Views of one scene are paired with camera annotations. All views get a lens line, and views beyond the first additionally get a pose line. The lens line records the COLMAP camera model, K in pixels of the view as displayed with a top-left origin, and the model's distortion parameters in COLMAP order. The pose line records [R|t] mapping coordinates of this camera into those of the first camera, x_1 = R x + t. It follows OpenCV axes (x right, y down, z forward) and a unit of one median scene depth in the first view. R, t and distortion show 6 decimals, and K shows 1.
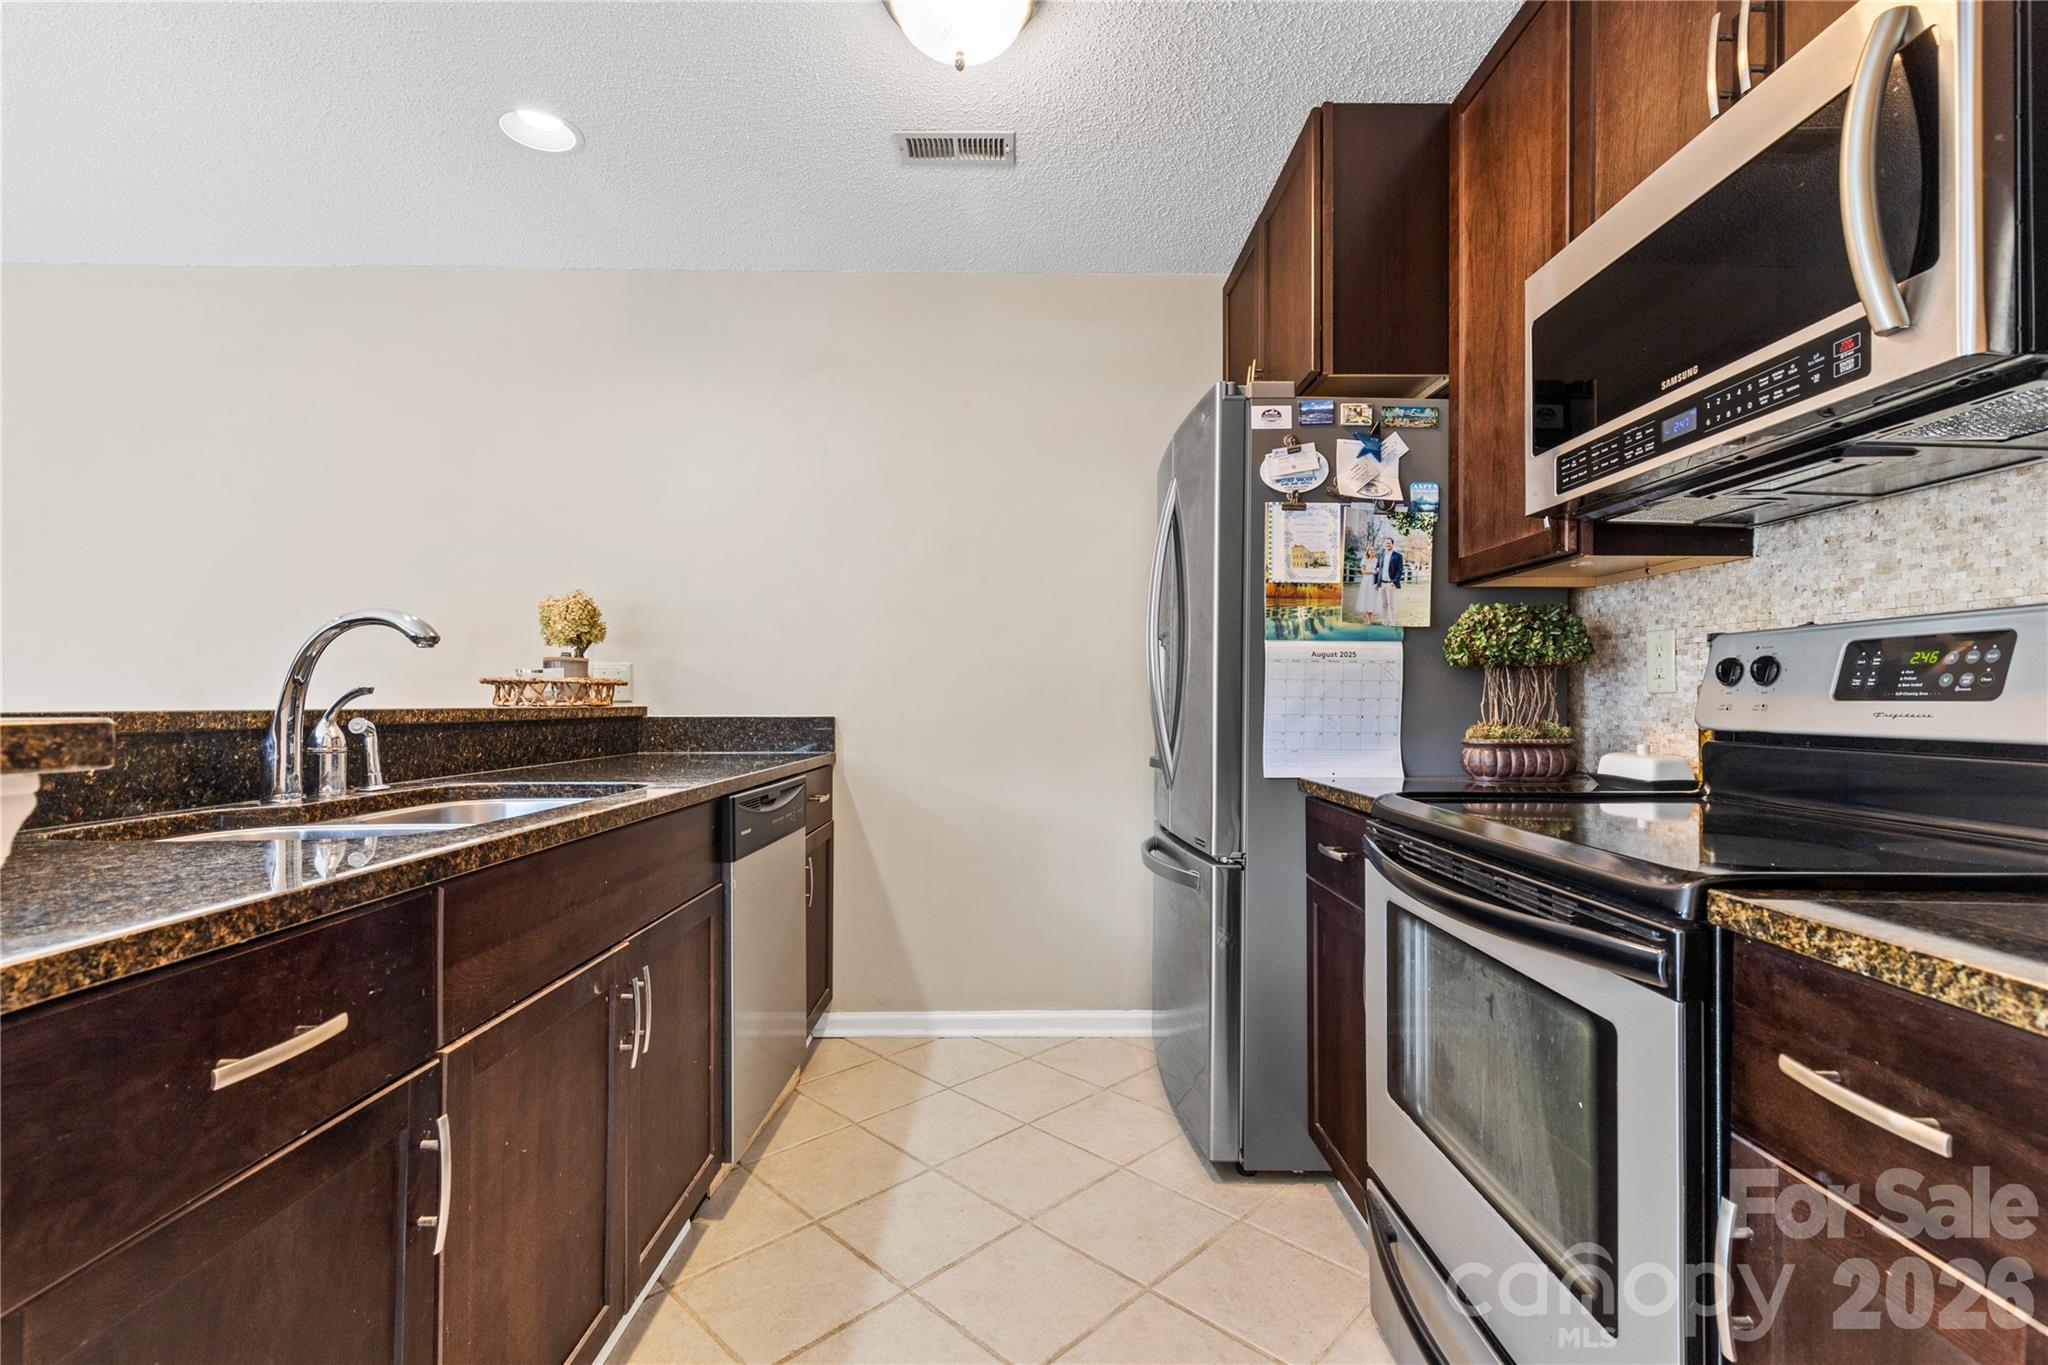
lens RADIAL K [[933.4, 0, 1023.5], [0, 933.4, 682.8], [0, 0, 1]] dist [0.010678, -0.000976]
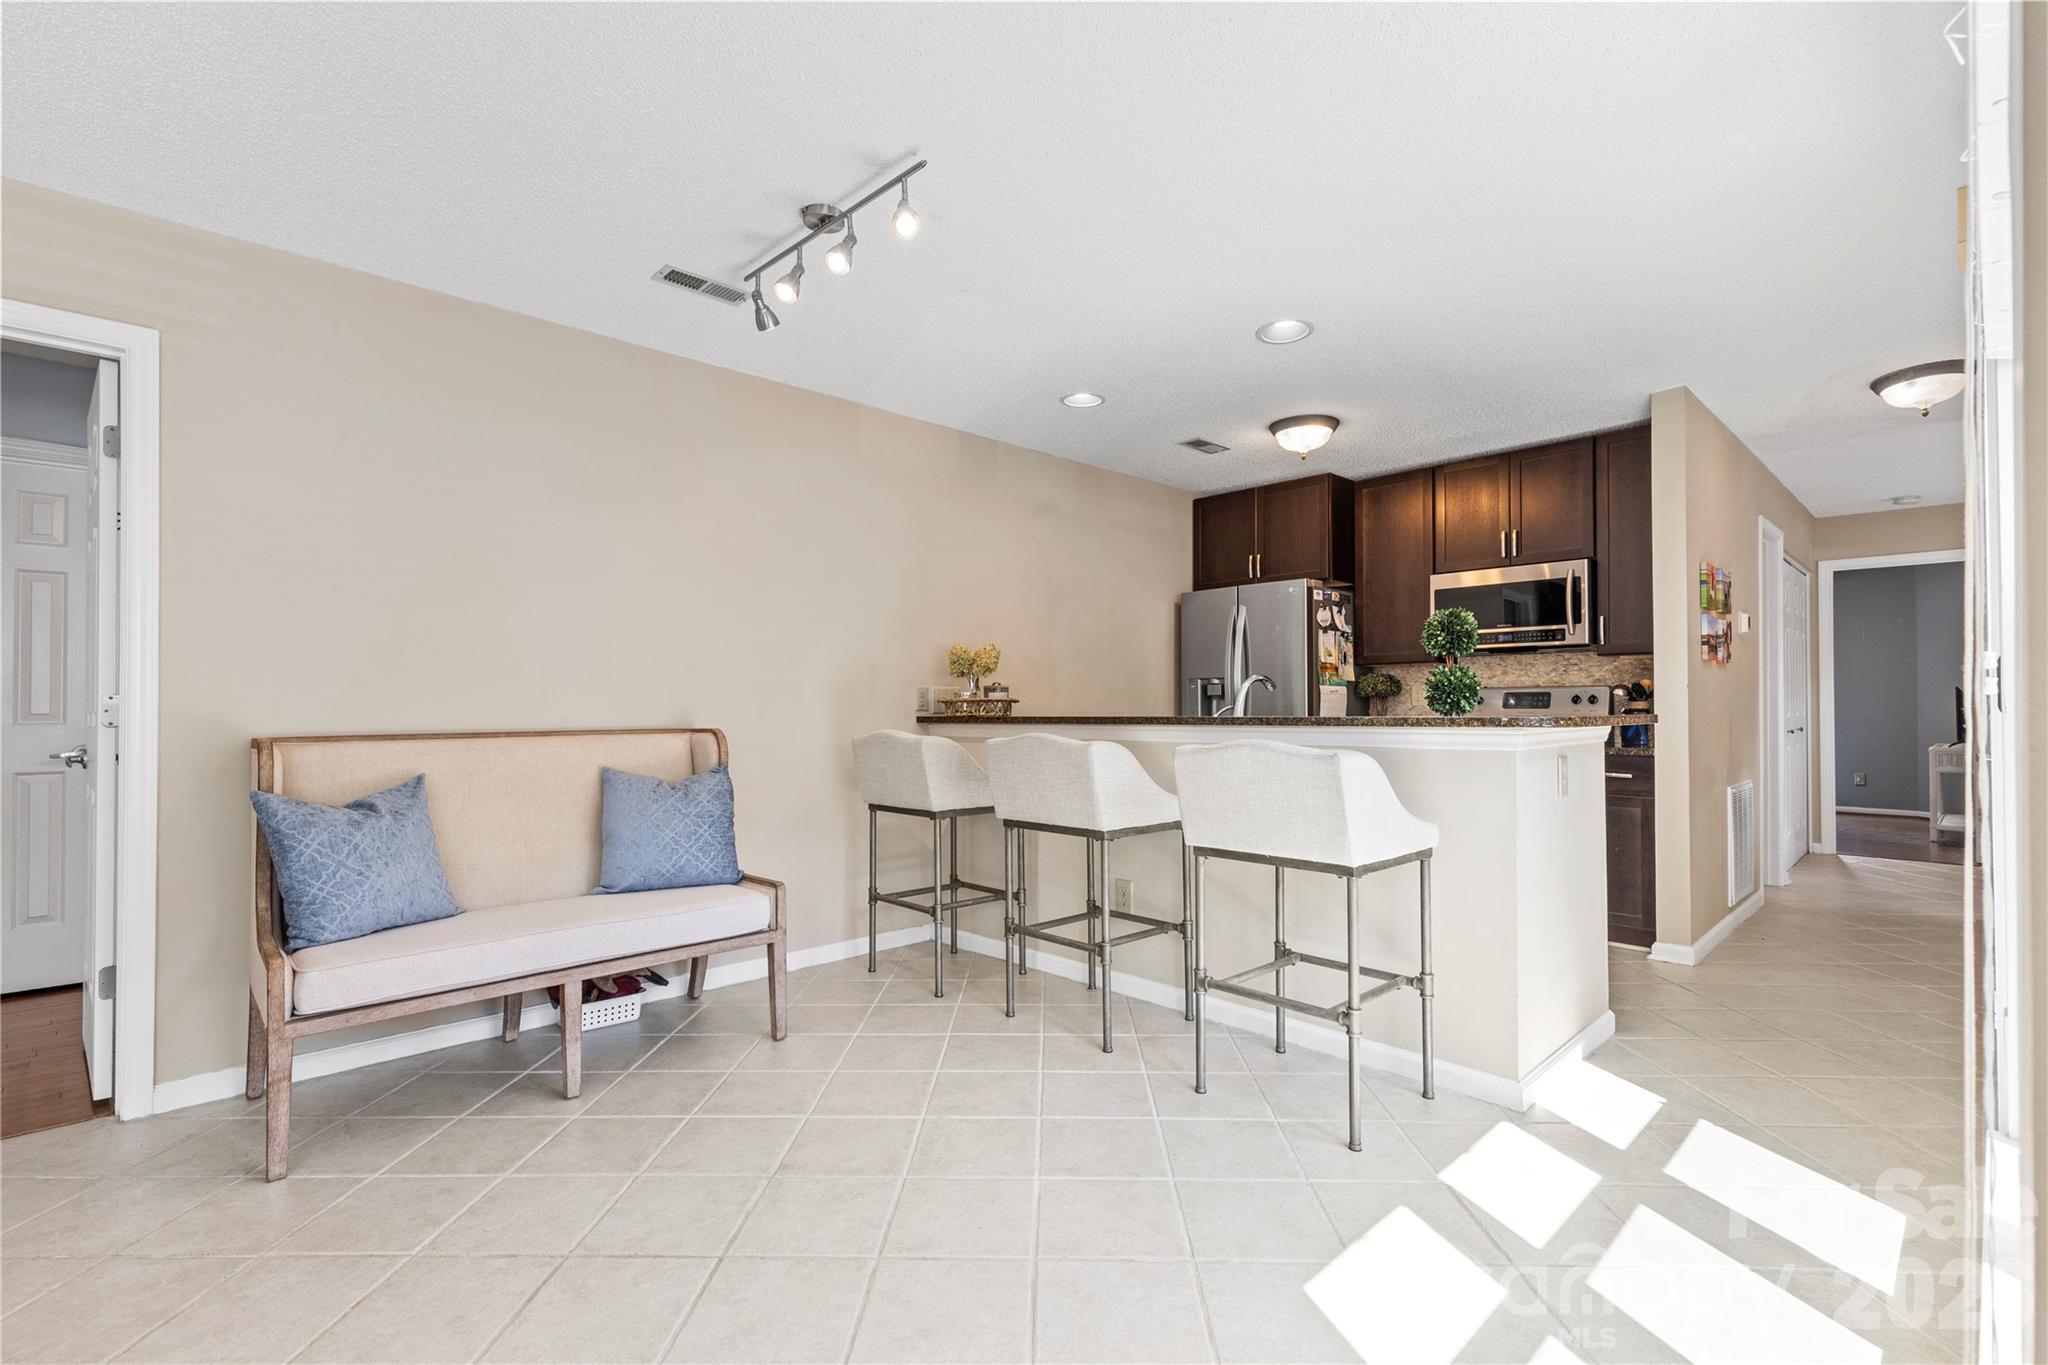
lens RADIAL K [[933.4, 0, 1023.8], [0, 933.4, 691.4], [0, 0, 1]] dist [0.010678, -0.000976]
pose [[0.713849, 0.003164, 0.700292, -2.036277], [-0.005070, 0.999987, 0.000650, -0.026988], [-0.700281, -0.004015, 0.713856, -0.219521]]
